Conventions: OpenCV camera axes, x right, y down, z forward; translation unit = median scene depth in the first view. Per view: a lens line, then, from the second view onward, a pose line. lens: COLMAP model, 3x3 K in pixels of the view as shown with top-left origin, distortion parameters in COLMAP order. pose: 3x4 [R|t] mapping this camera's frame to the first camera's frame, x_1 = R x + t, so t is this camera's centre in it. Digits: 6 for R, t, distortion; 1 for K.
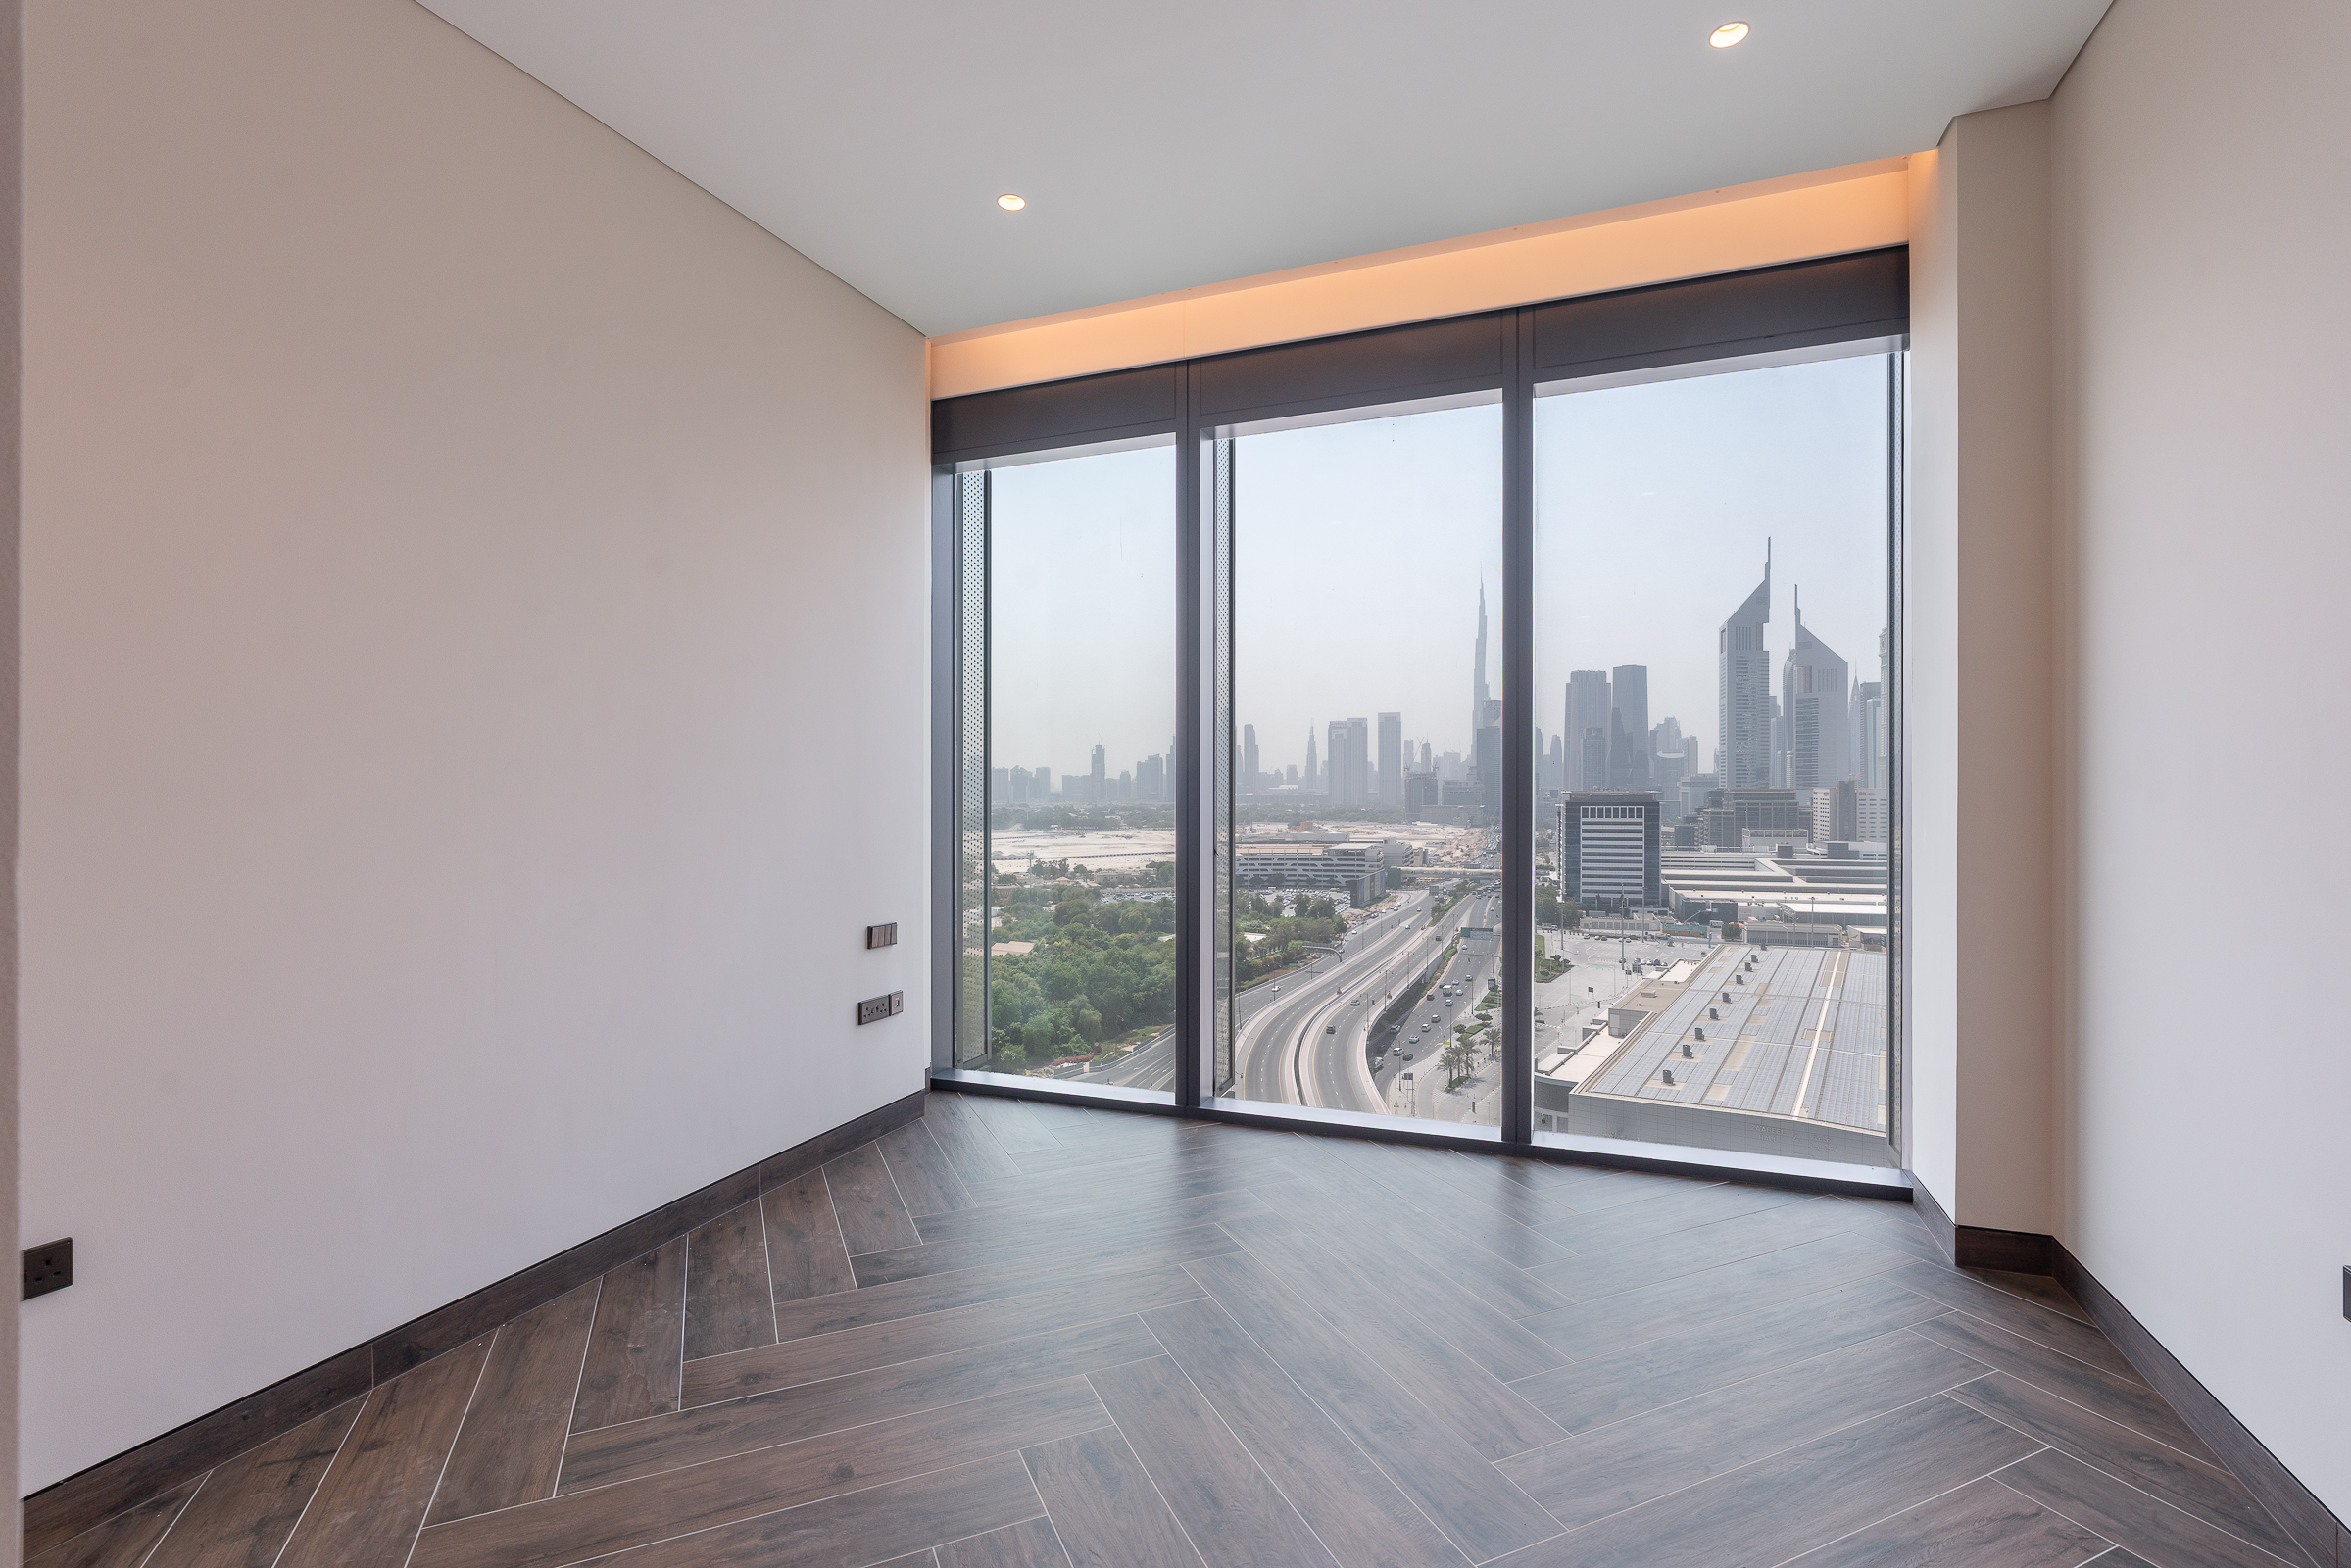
lens RADIAL K [[1067.7, 0, 1182.4], [0, 1067.7, 770.7], [0, 0, 1]] dist [-0.001233, -0.000310]
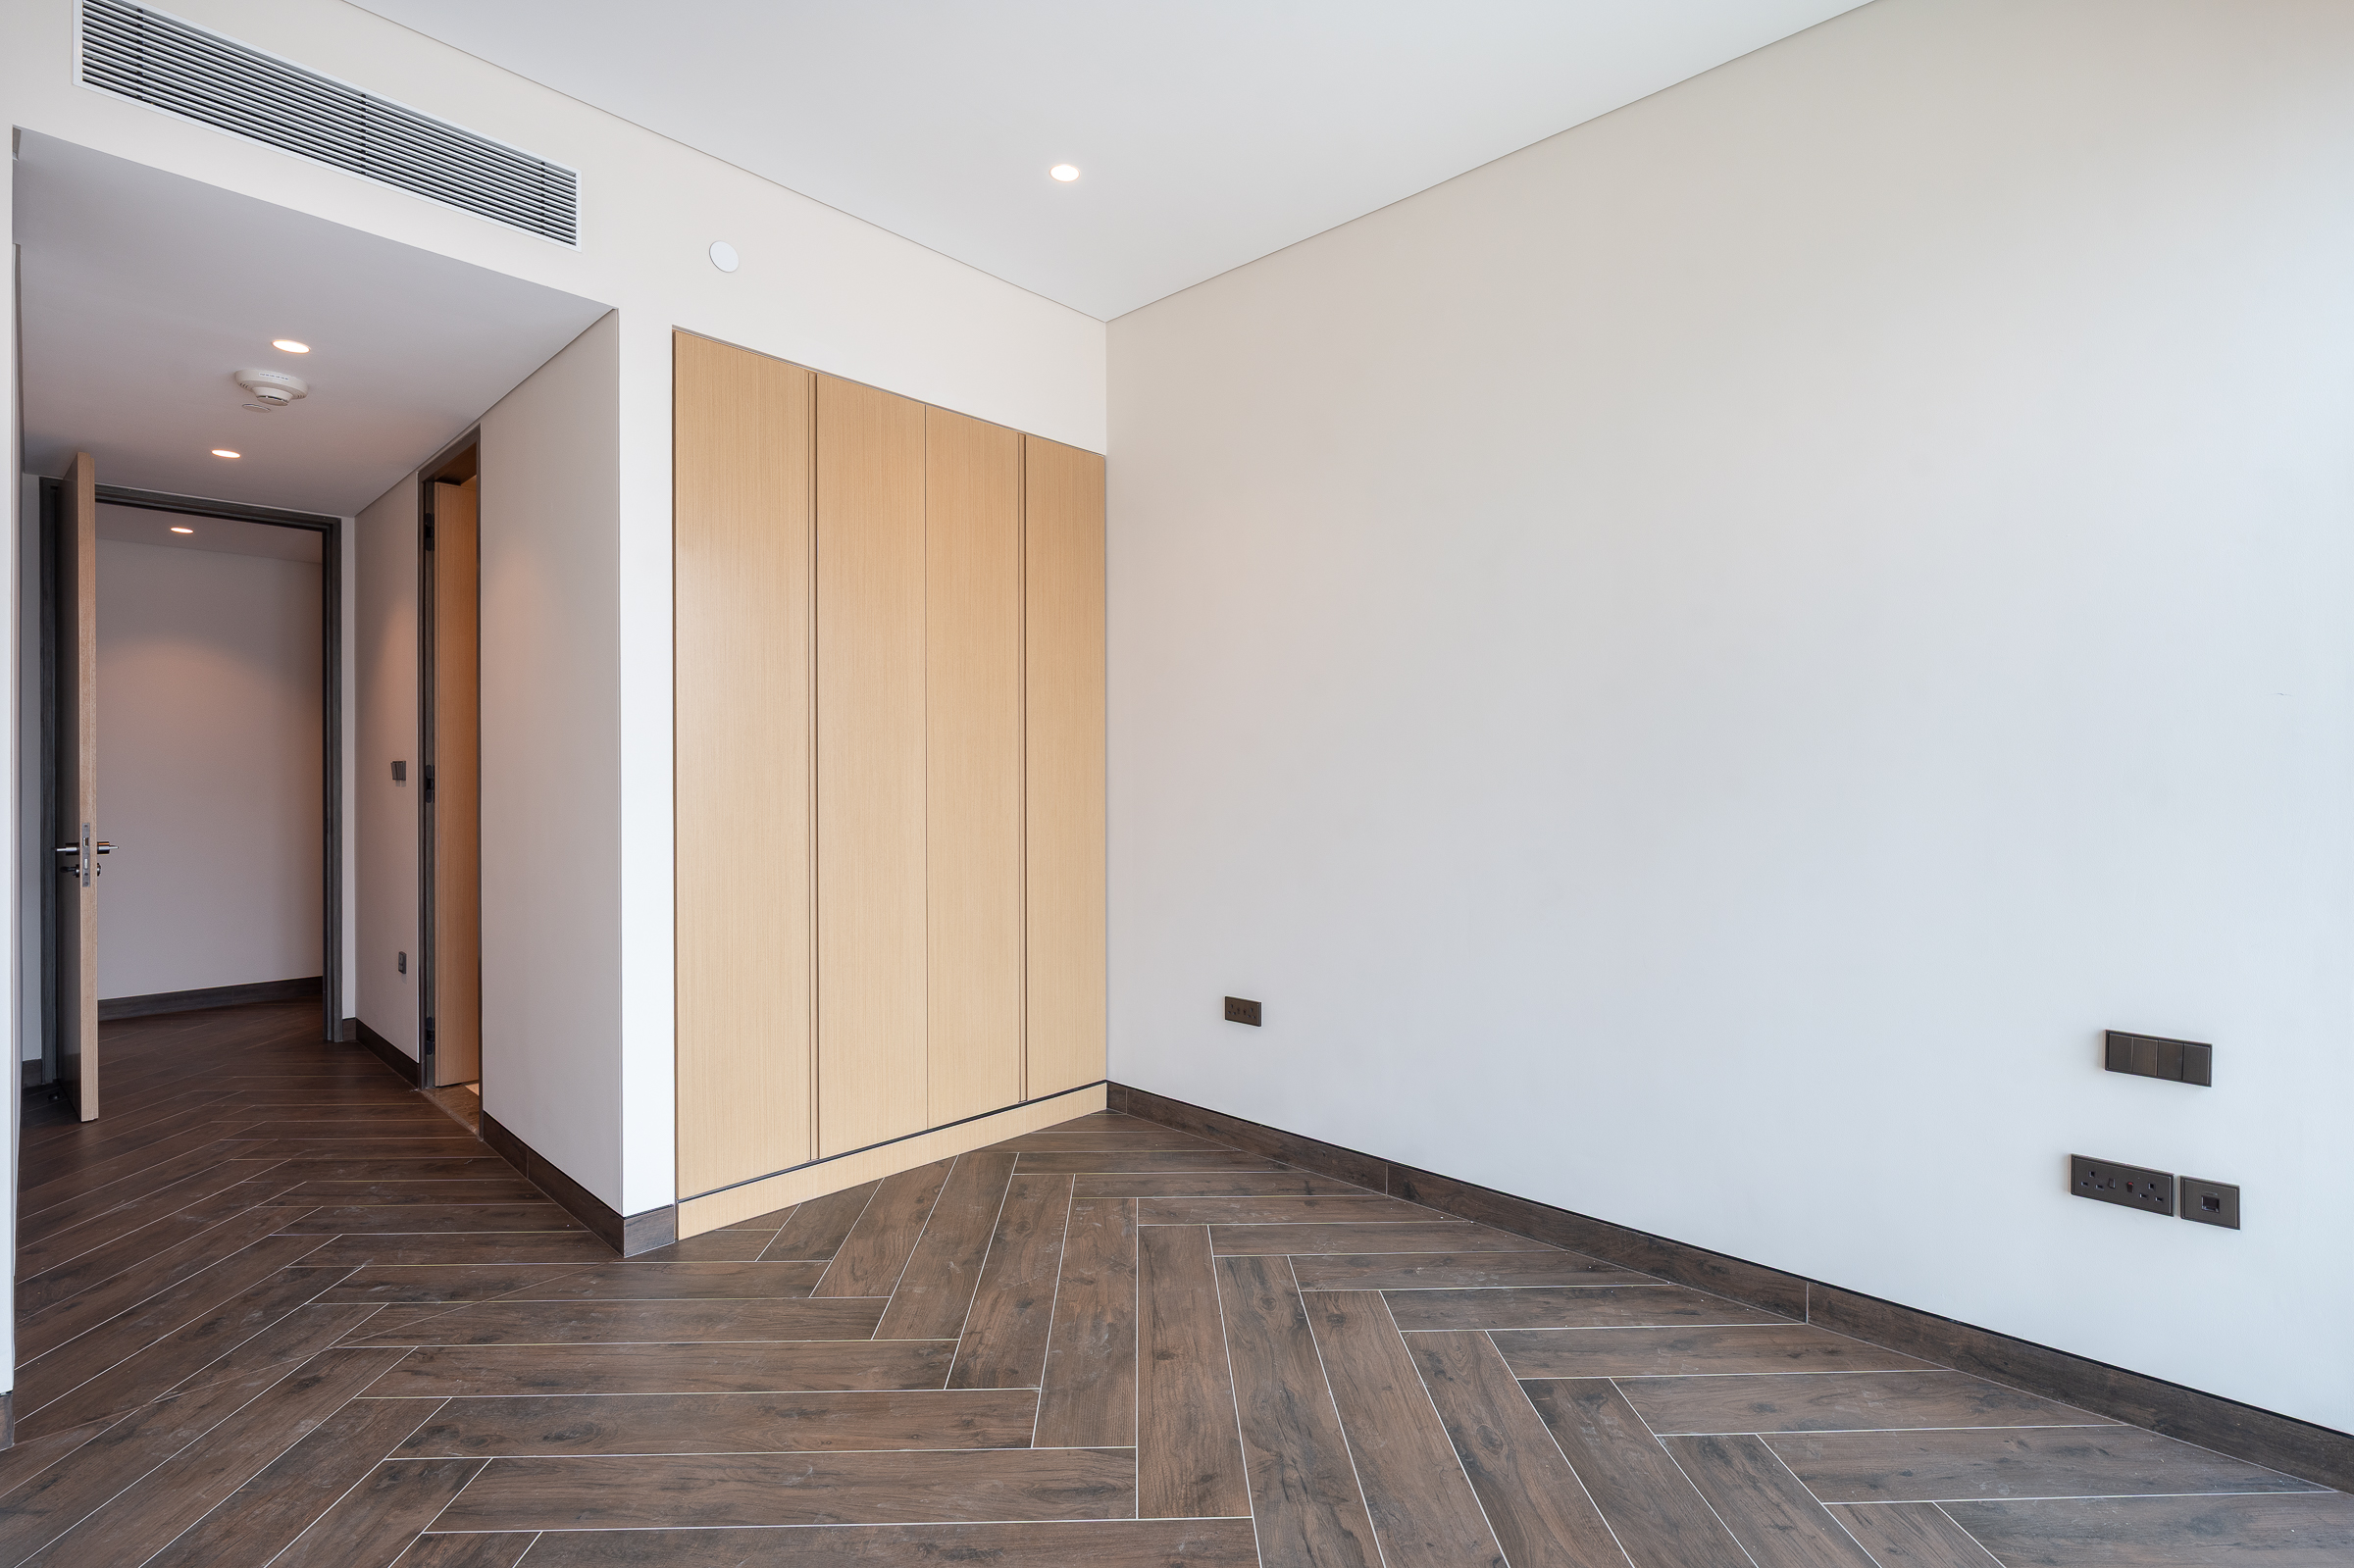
lens RADIAL K [[1068.9, 0, 1174.6], [0, 1068.9, 782.6], [0, 0, 1]] dist [-0.001233, -0.000310]
pose [[-0.374853, 0.010071, -0.927030, 0.586999], [0.014418, 0.999883, 0.005033, 0.012288], [0.926972, -0.011479, -0.374954, 1.114931]]
